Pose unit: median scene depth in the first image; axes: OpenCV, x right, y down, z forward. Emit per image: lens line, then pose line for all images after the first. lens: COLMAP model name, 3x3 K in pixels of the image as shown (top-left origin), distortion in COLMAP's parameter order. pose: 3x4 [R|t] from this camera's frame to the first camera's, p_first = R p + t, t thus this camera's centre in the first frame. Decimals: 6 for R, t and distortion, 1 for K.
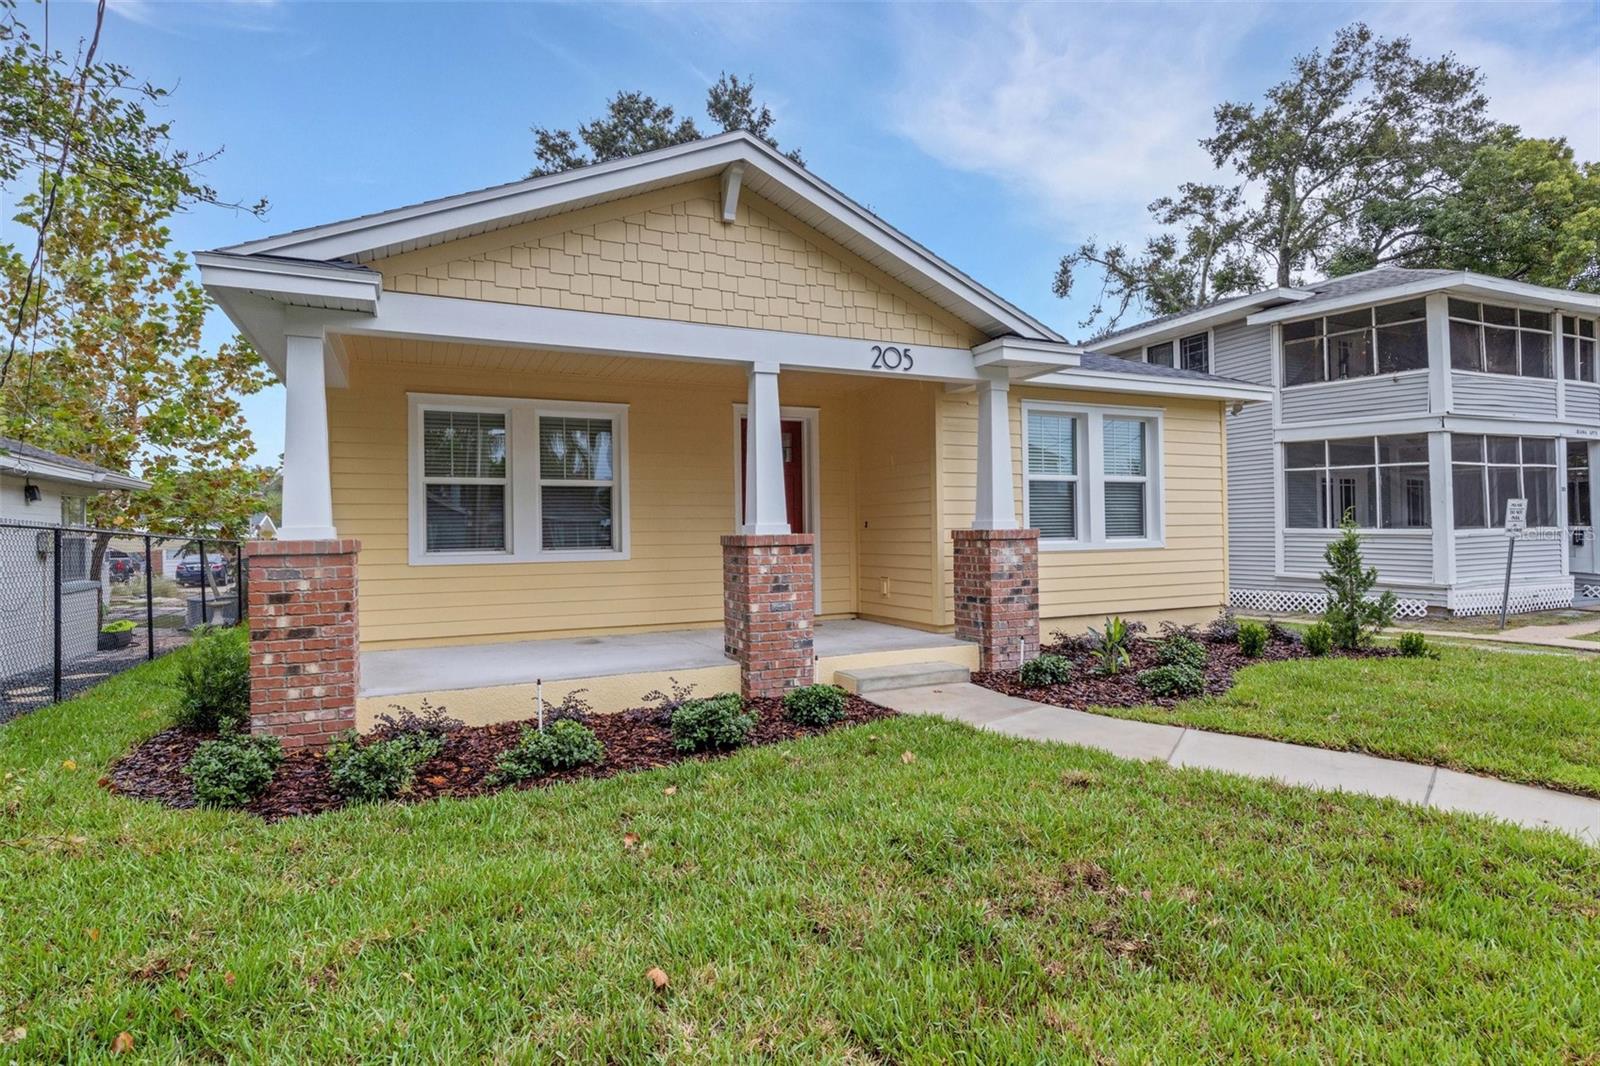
lens RADIAL K [[822.7, 0, 798.2], [0, 822.7, 533.9], [0, 0, 1]] dist [-0.000808, 0.002089]
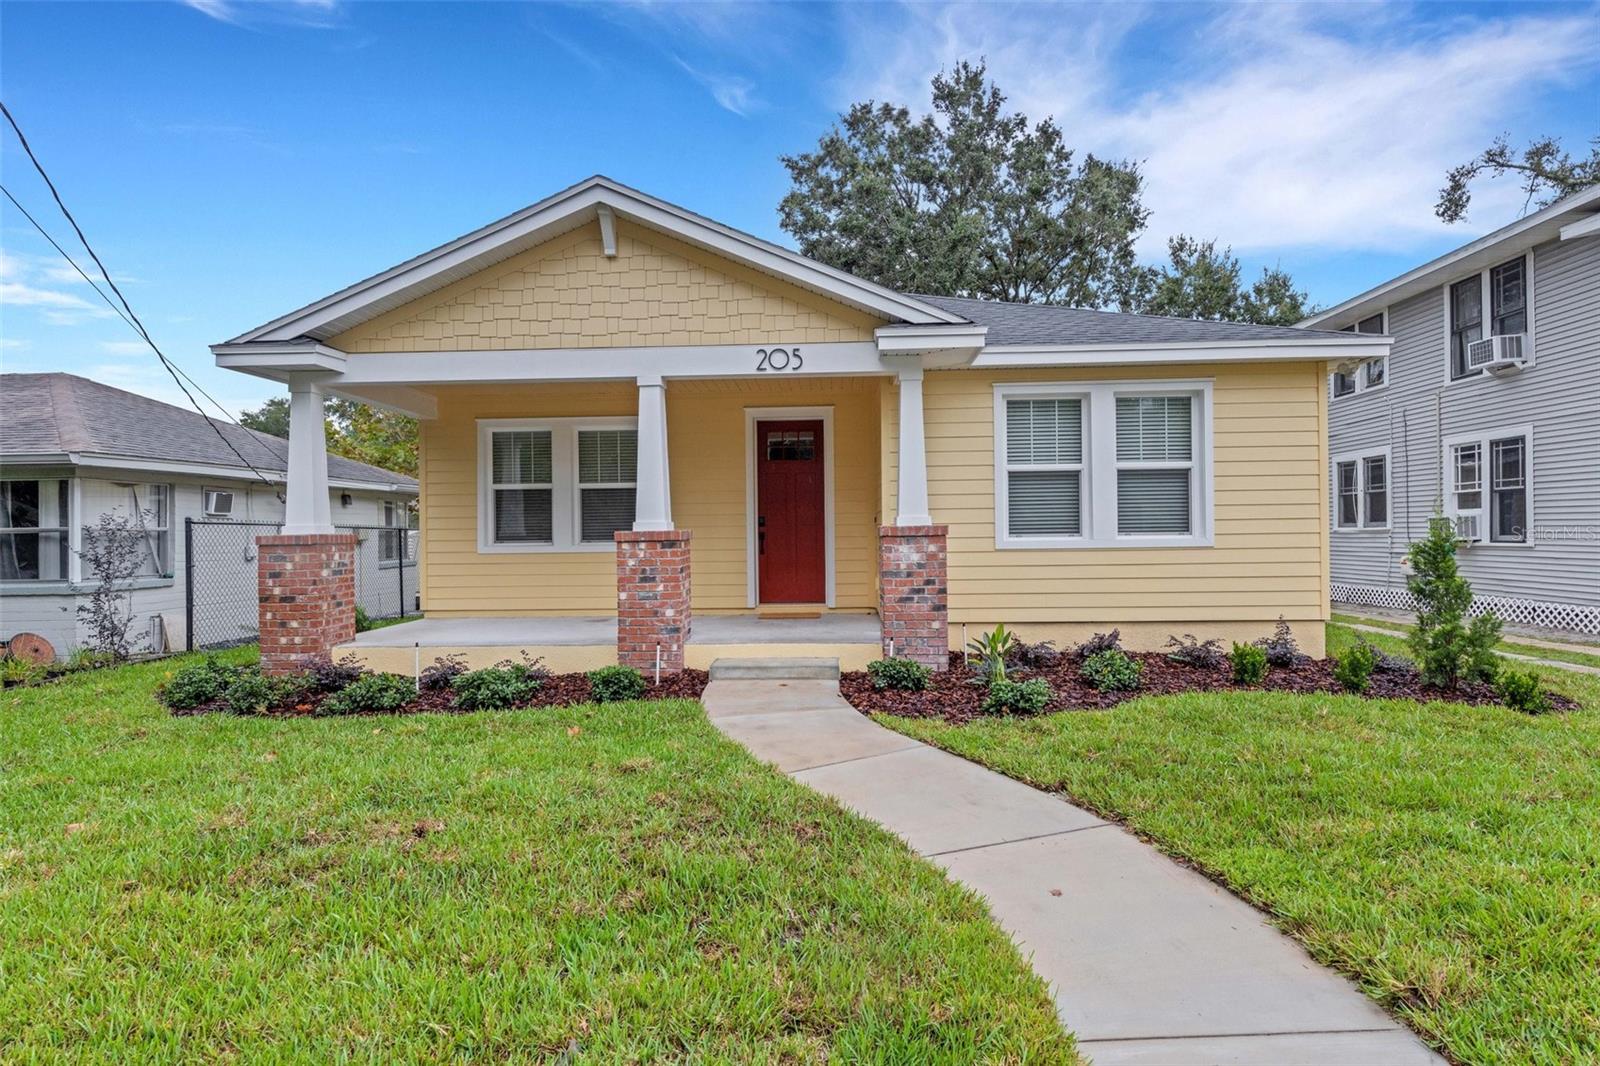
lens RADIAL K [[822.7, 0, 798.7], [0, 822.7, 533.4], [0, 0, 1]] dist [-0.000808, 0.002089]
pose [[0.885421, 0.004405, -0.464769, 0.616977], [0.000006, 0.999955, 0.009489, -0.005894], [0.464790, -0.008404, 0.885381, 0.100009]]
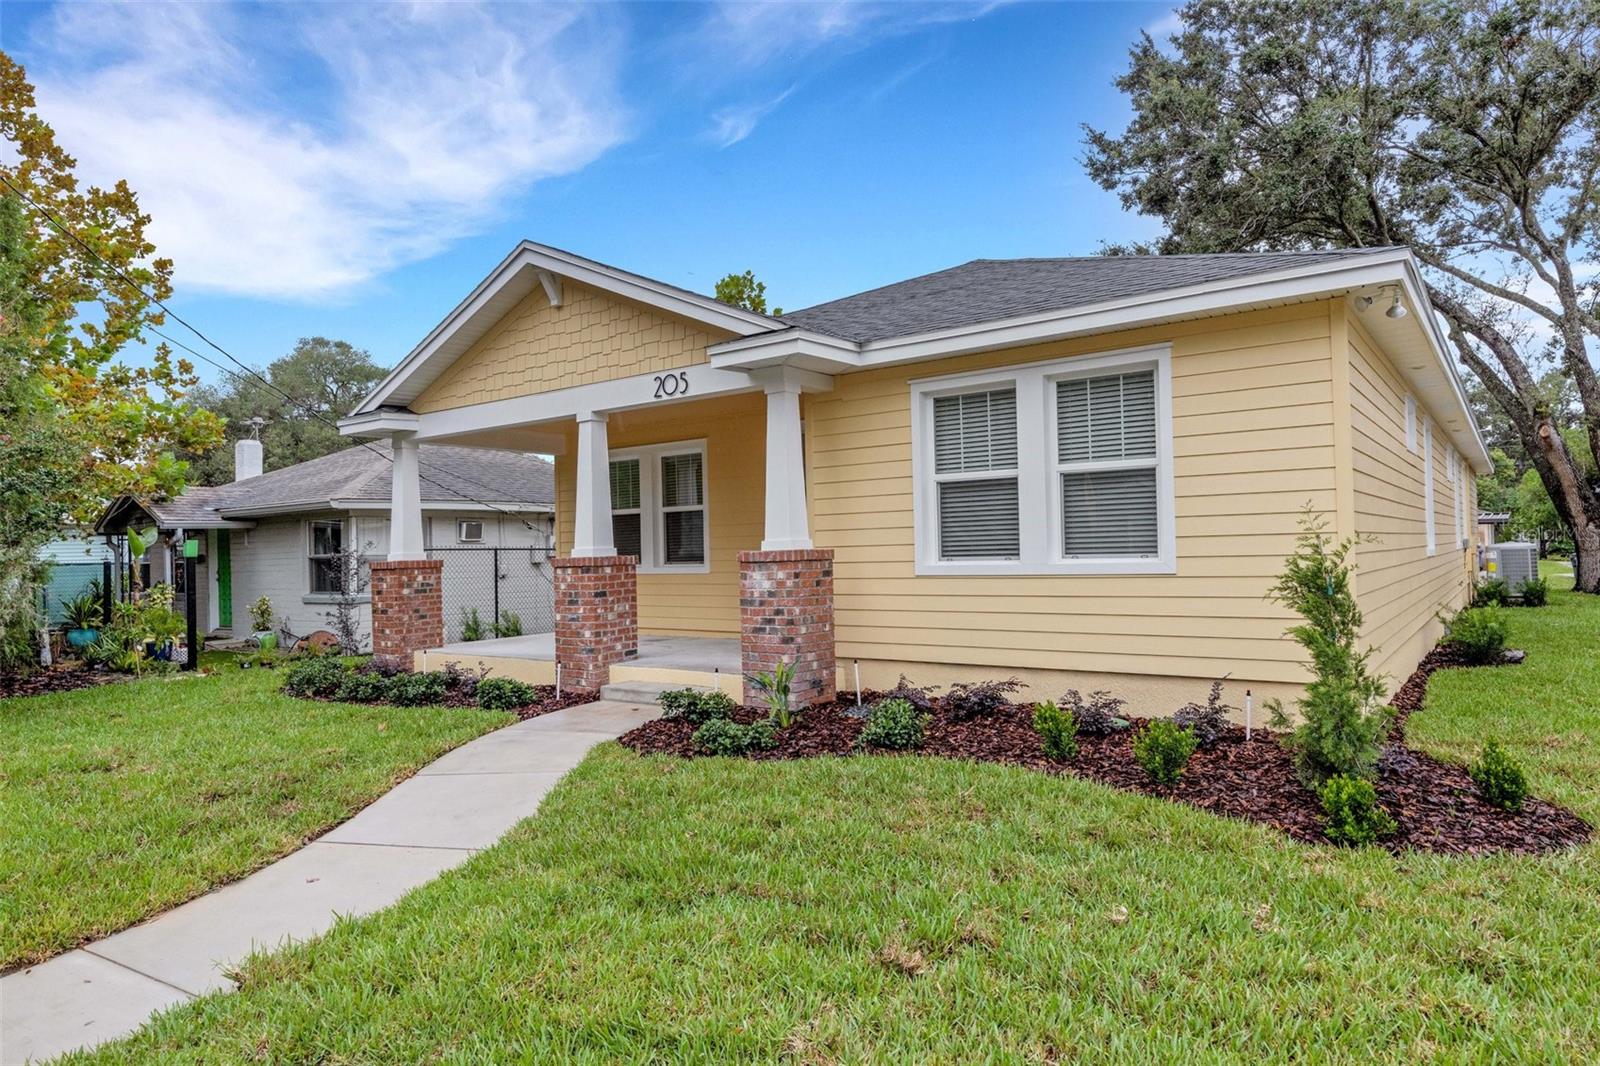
lens RADIAL K [[974.4, 0, 797.1], [0, 974.4, 531.7], [0, 0, 1]] dist [0.001005, 0.000447]
pose [[0.471769, -0.013657, -0.881617, 1.264810], [0.019629, 0.999795, -0.004984, -0.021065], [0.881504, -0.014954, 0.471940, 0.564052]]
